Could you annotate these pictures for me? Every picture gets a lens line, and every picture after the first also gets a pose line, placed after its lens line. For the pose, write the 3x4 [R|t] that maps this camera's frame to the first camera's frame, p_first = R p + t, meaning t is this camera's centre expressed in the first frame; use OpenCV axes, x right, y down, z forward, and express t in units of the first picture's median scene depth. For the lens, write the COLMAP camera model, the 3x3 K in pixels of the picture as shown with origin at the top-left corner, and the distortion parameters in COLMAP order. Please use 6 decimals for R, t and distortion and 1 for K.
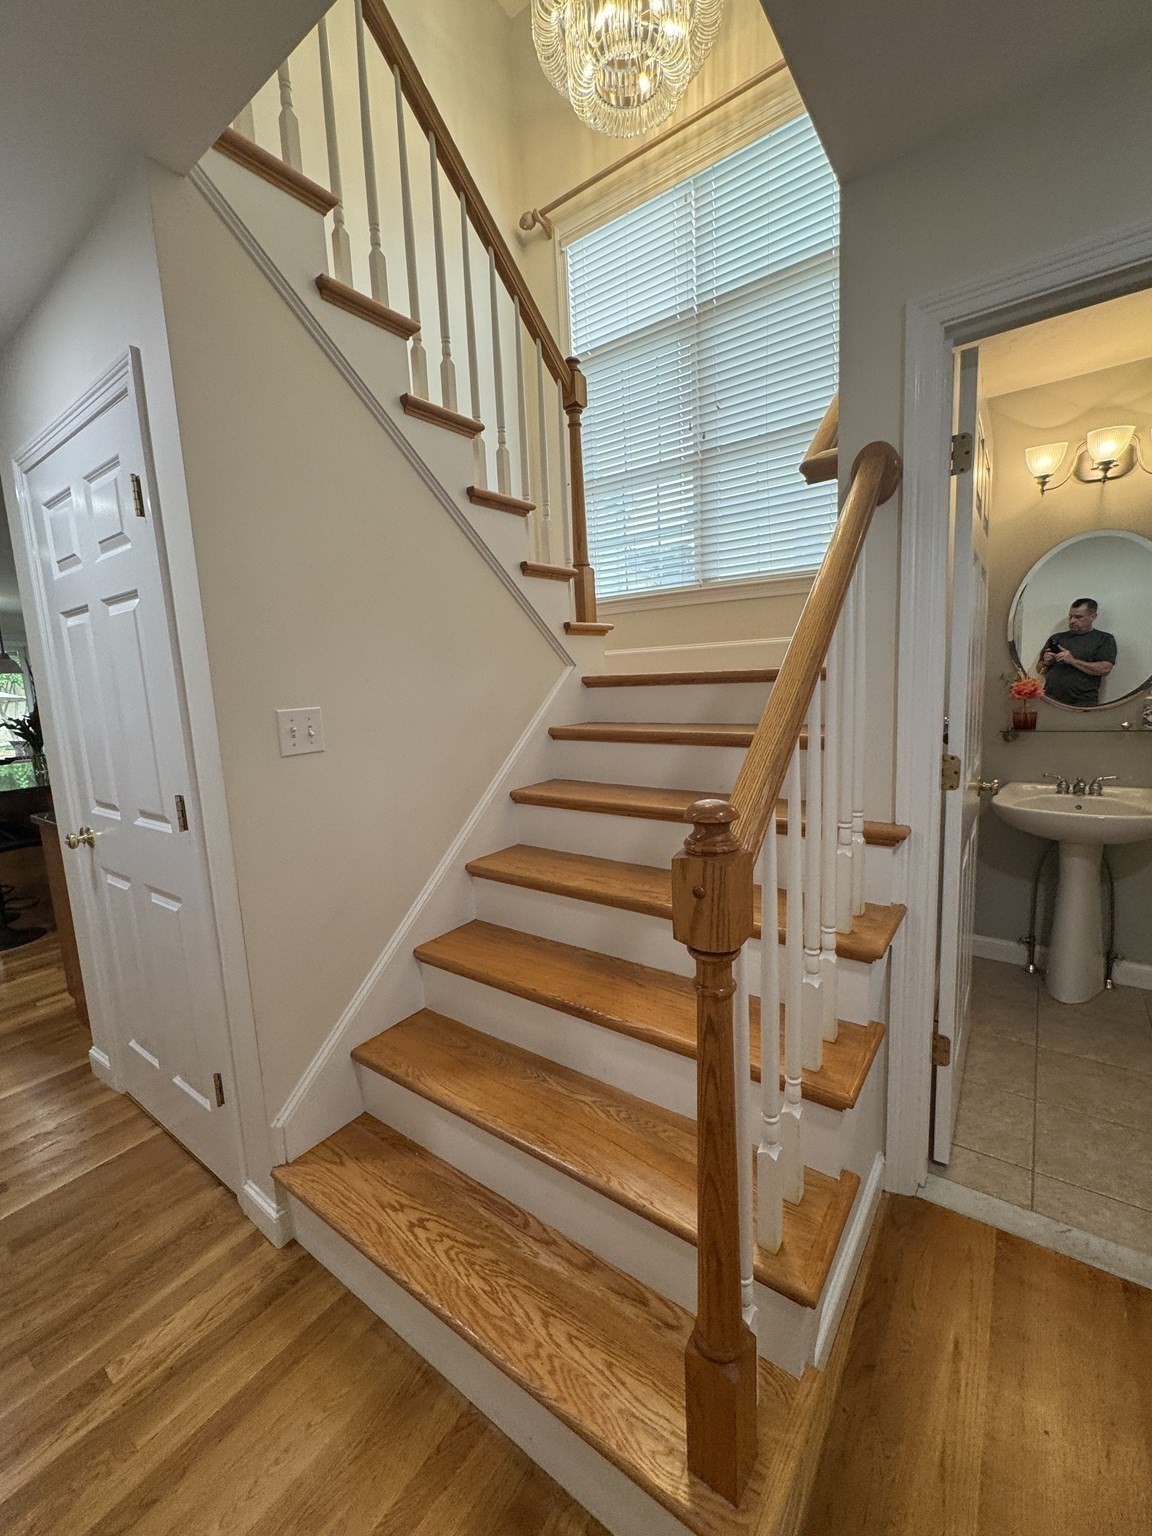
lens RADIAL K [[619.2, 0, 576.0], [0, 619.2, 768.0], [0, 0, 1]] dist [-0.001407, -0.000294]
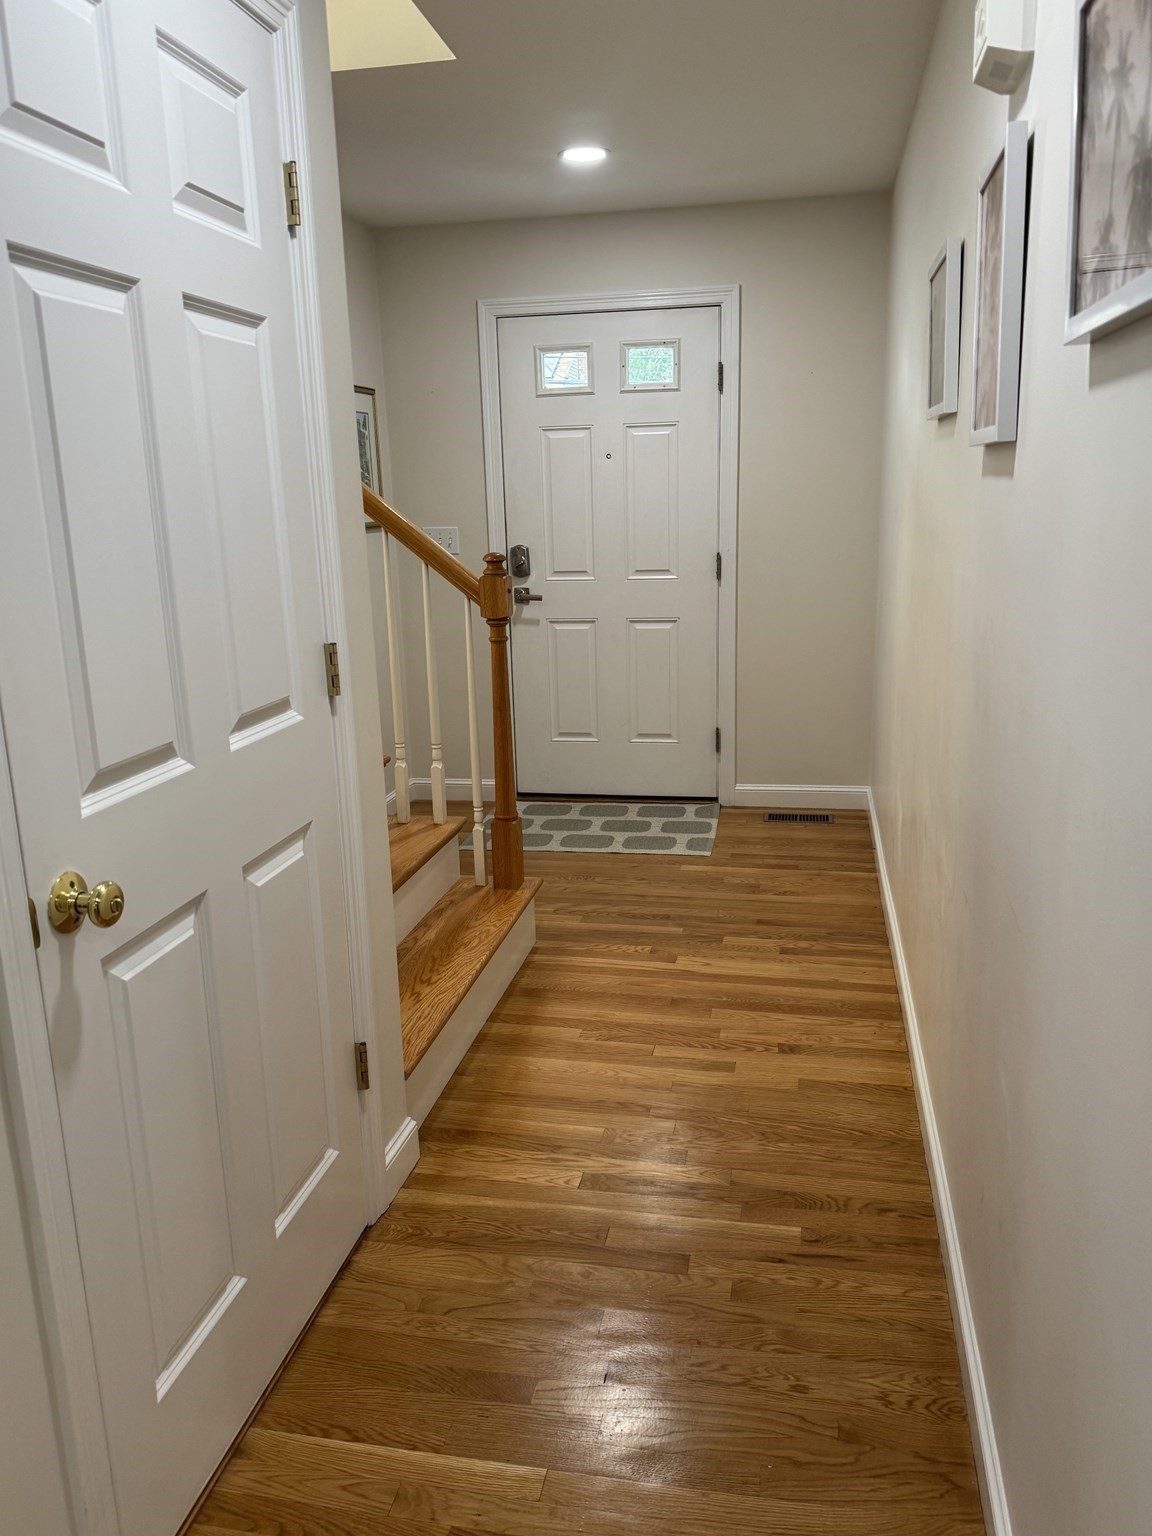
lens RADIAL K [[1170.9, 0, 576.0], [0, 1170.9, 768.0], [0, 0, 1]] dist [0.186918, -0.398968]
pose [[-0.415311, -0.158648, 0.895738, -2.109435], [0.178861, 0.951213, 0.251403, -0.111835], [-0.891922, 0.264623, -0.366673, 1.369335]]
